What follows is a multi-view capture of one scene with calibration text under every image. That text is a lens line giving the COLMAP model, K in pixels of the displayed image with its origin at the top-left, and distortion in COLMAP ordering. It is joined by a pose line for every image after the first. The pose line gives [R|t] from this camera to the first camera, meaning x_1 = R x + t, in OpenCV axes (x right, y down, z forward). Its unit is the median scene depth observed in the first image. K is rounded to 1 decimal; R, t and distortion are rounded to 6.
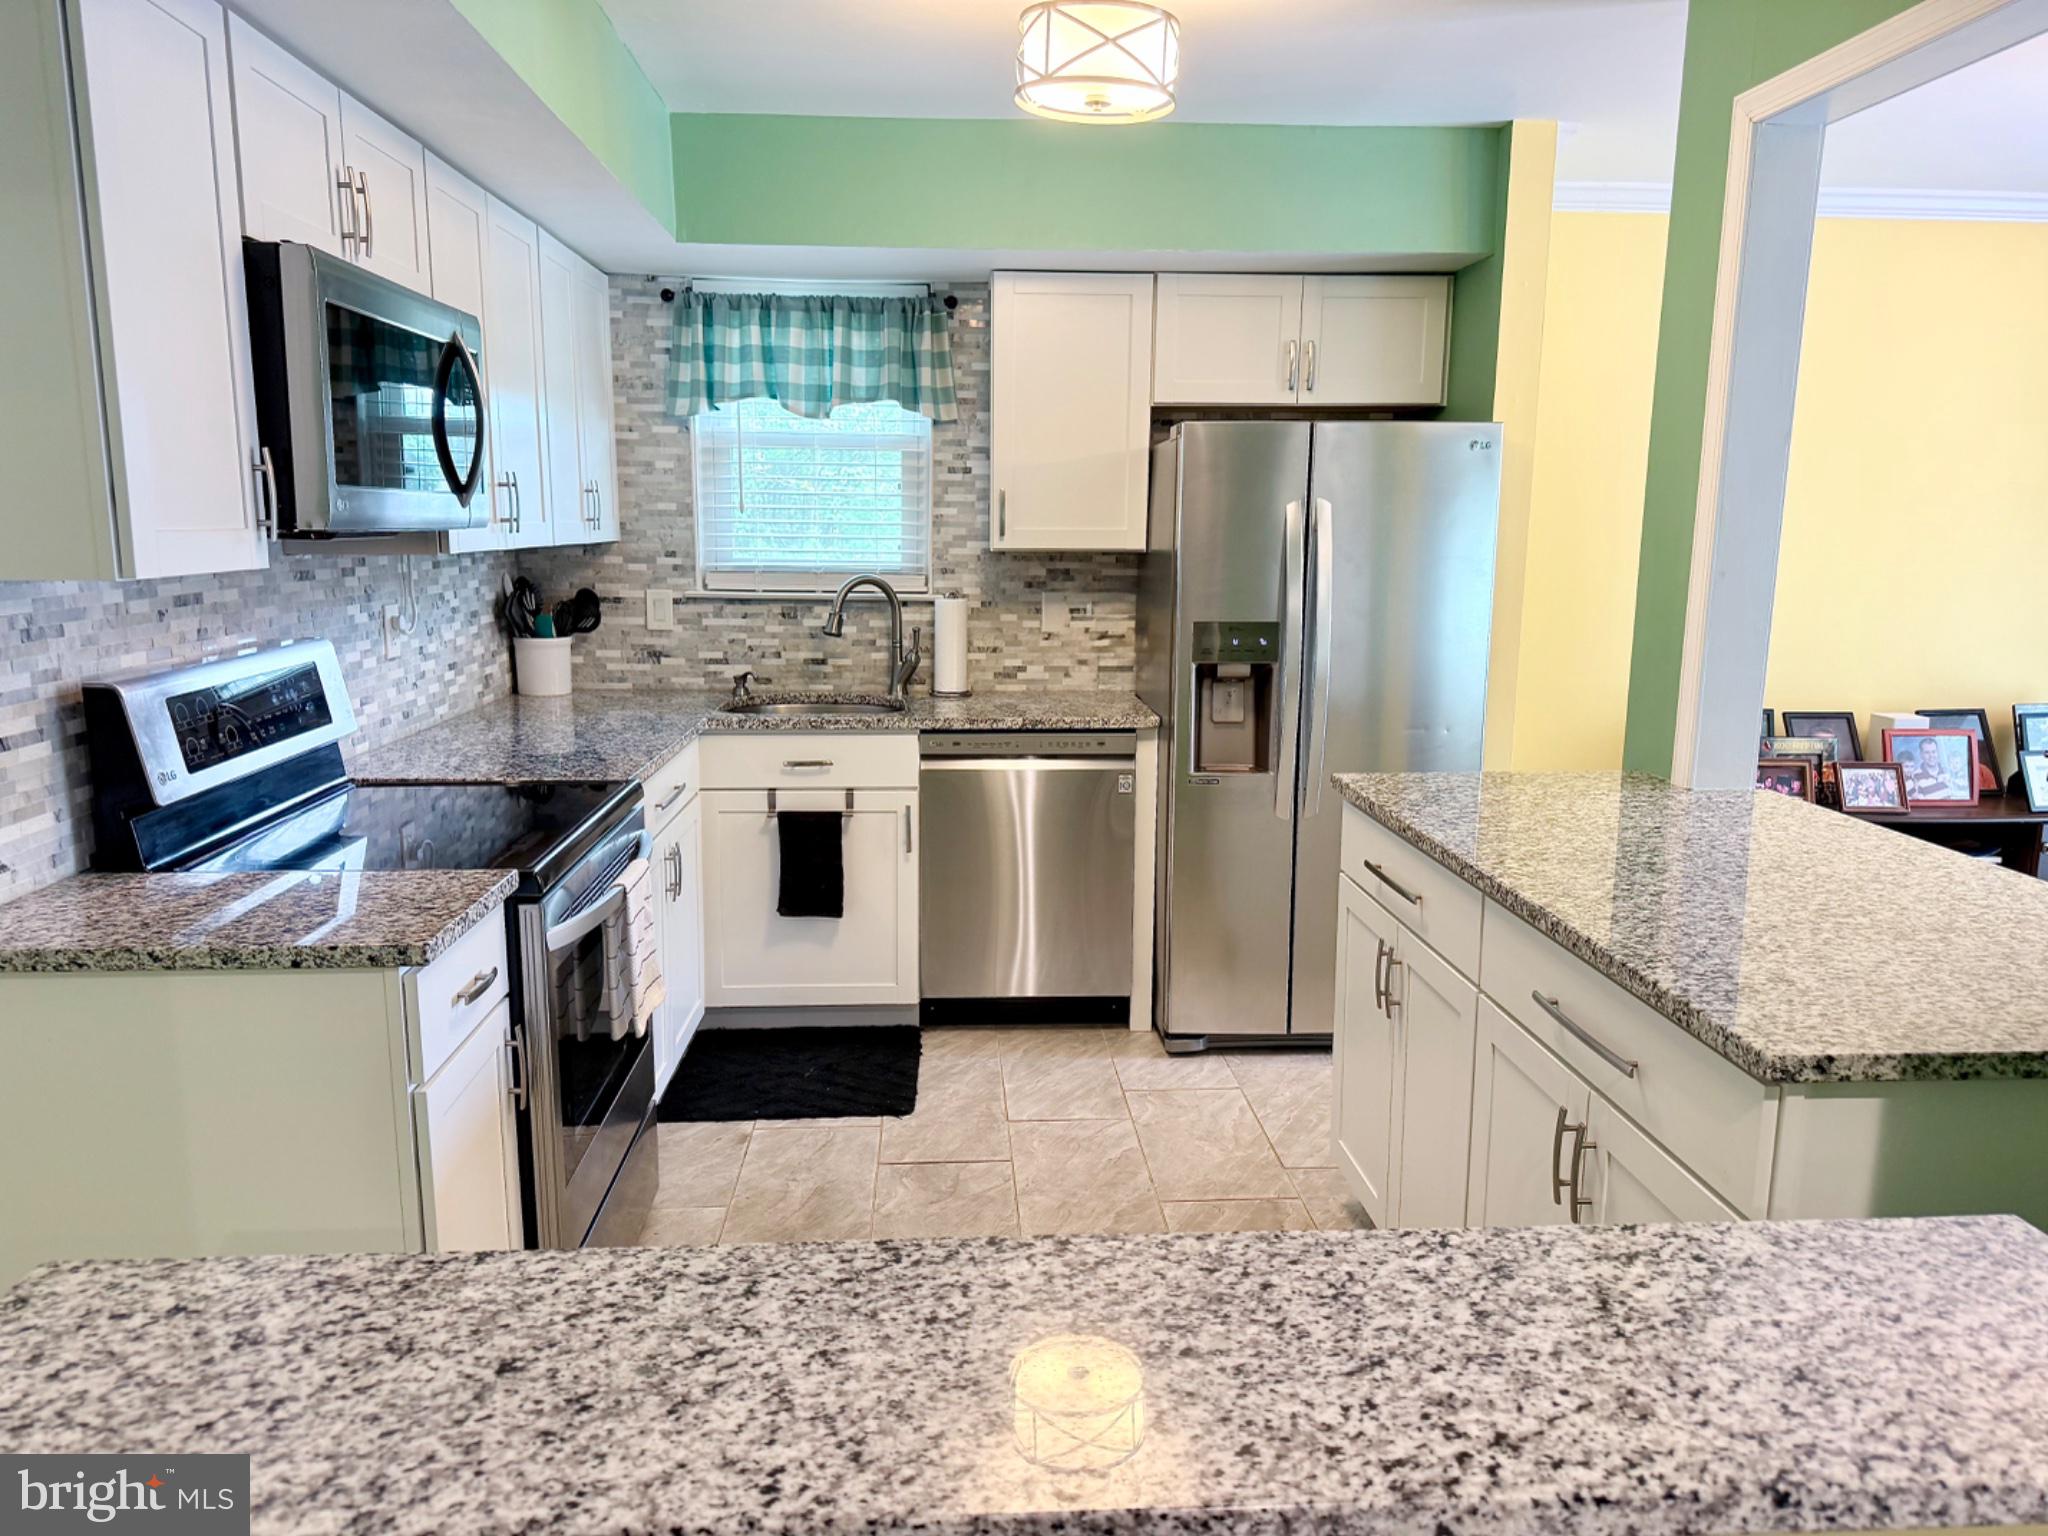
lens RADIAL K [[1417.9, 0, 1024.0], [0, 1417.9, 768.0], [0, 0, 1]] dist [0.169338, -0.355301]
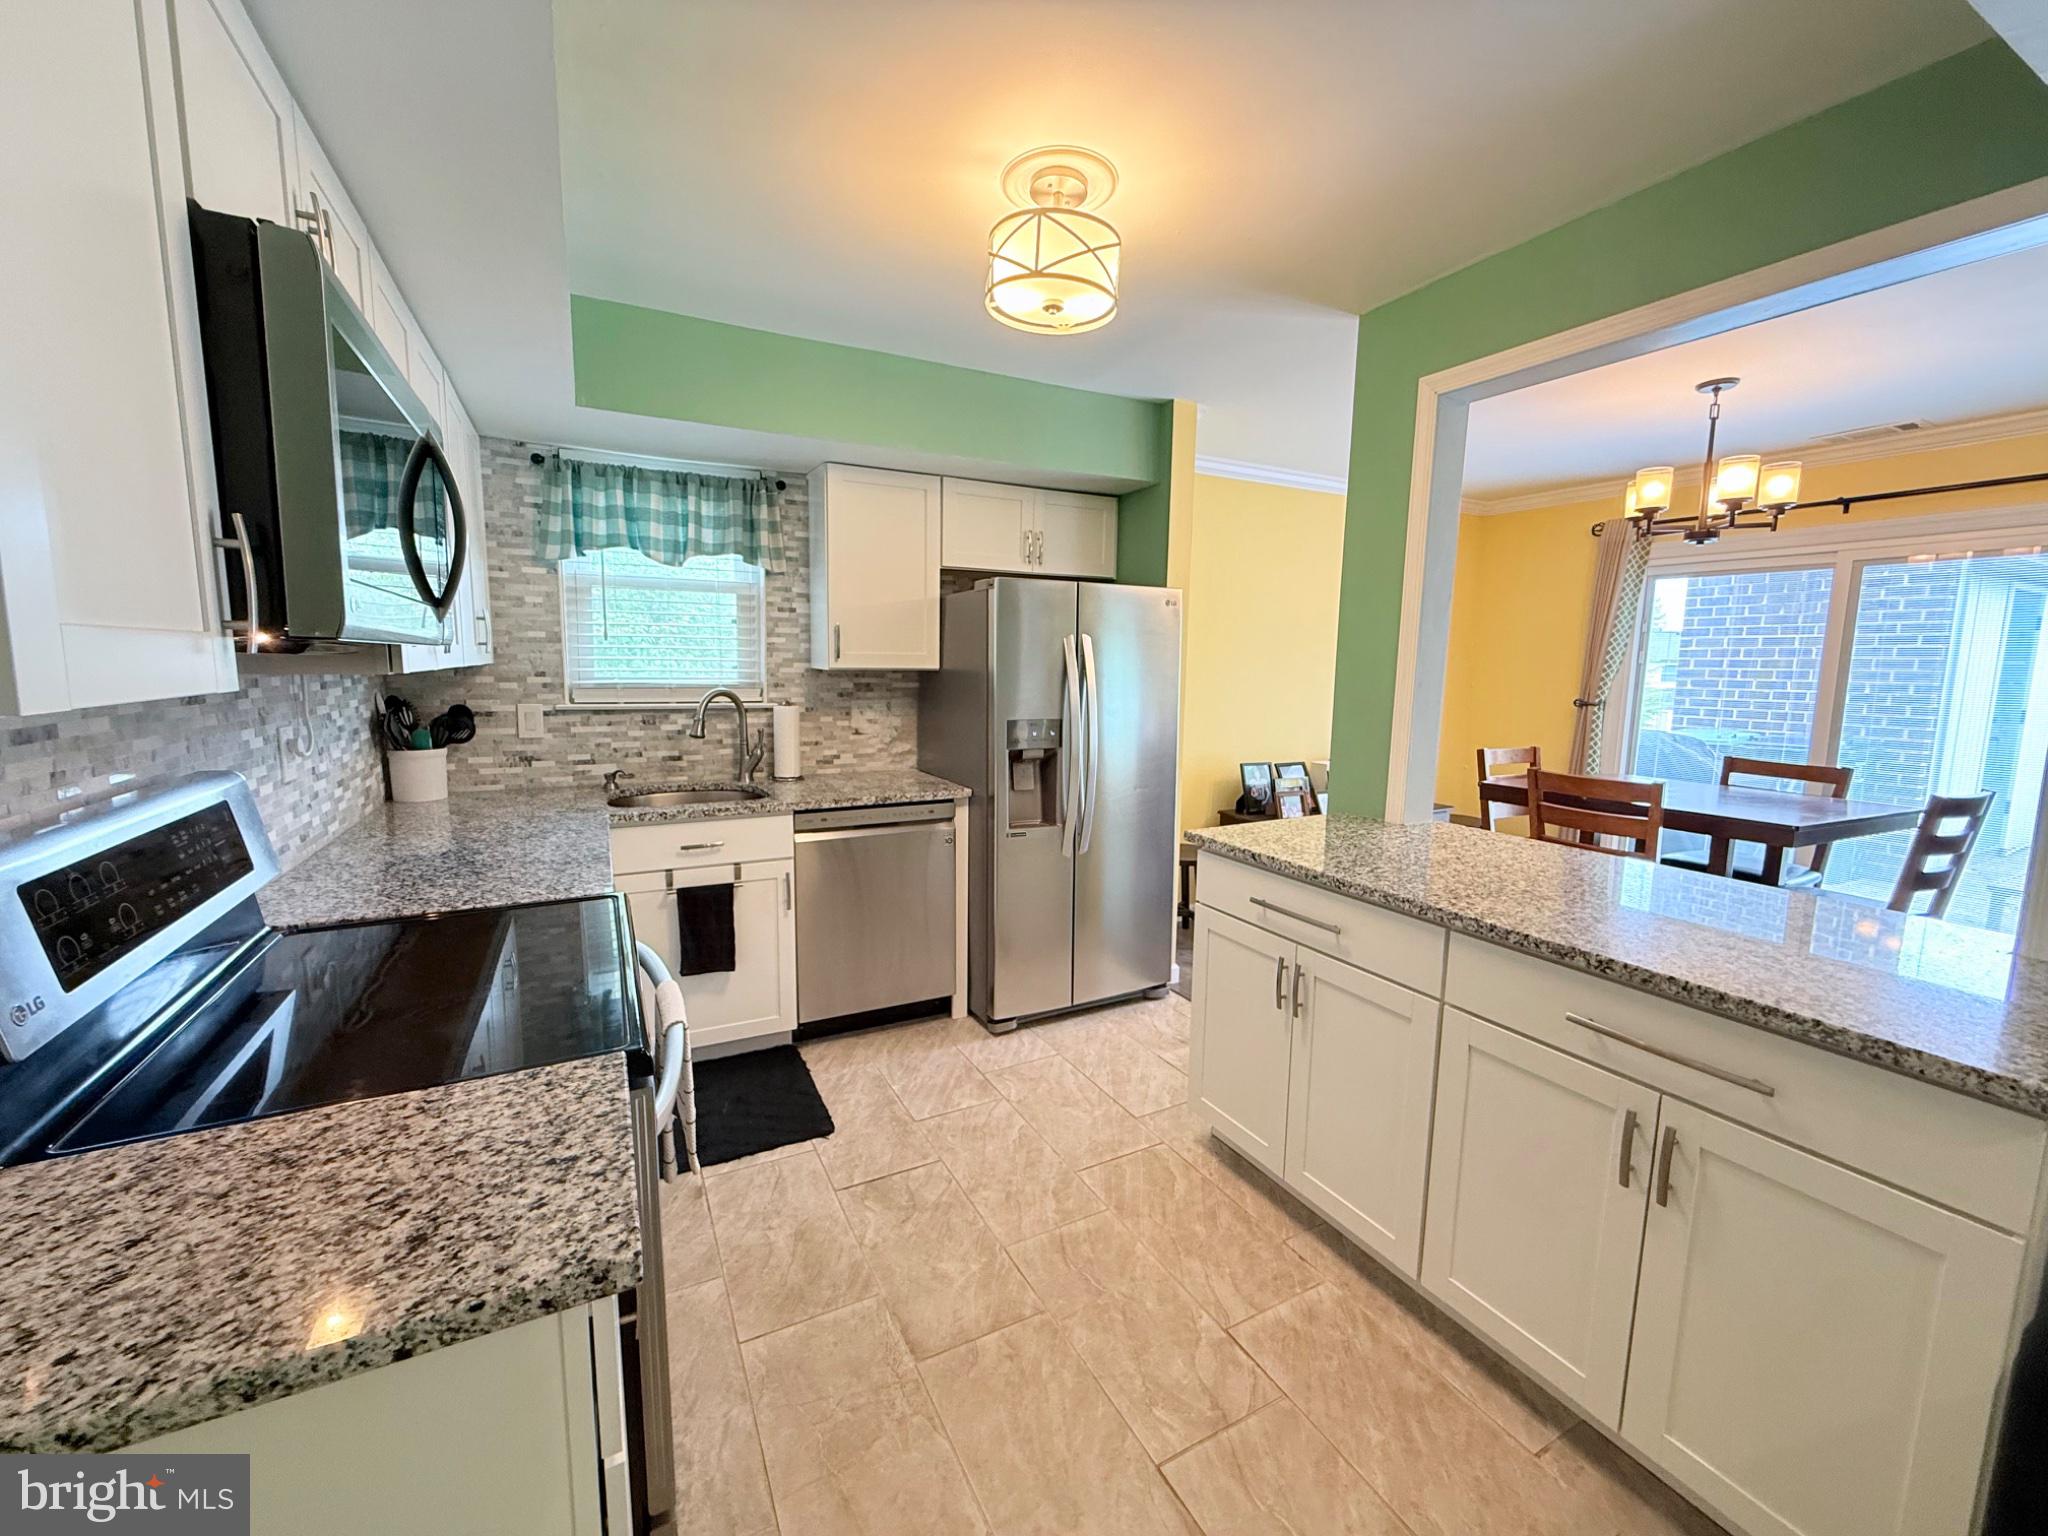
lens RADIAL K [[819.1, 0, 1027.1], [0, 819.1, 758.8], [0, 0, 1]] dist [0.000695, -0.000044]
pose [[0.914280, -0.044335, 0.402648, -0.159064], [0.063114, 0.997444, -0.033483, -0.032513], [-0.400135, 0.056026, 0.914742, 0.231680]]
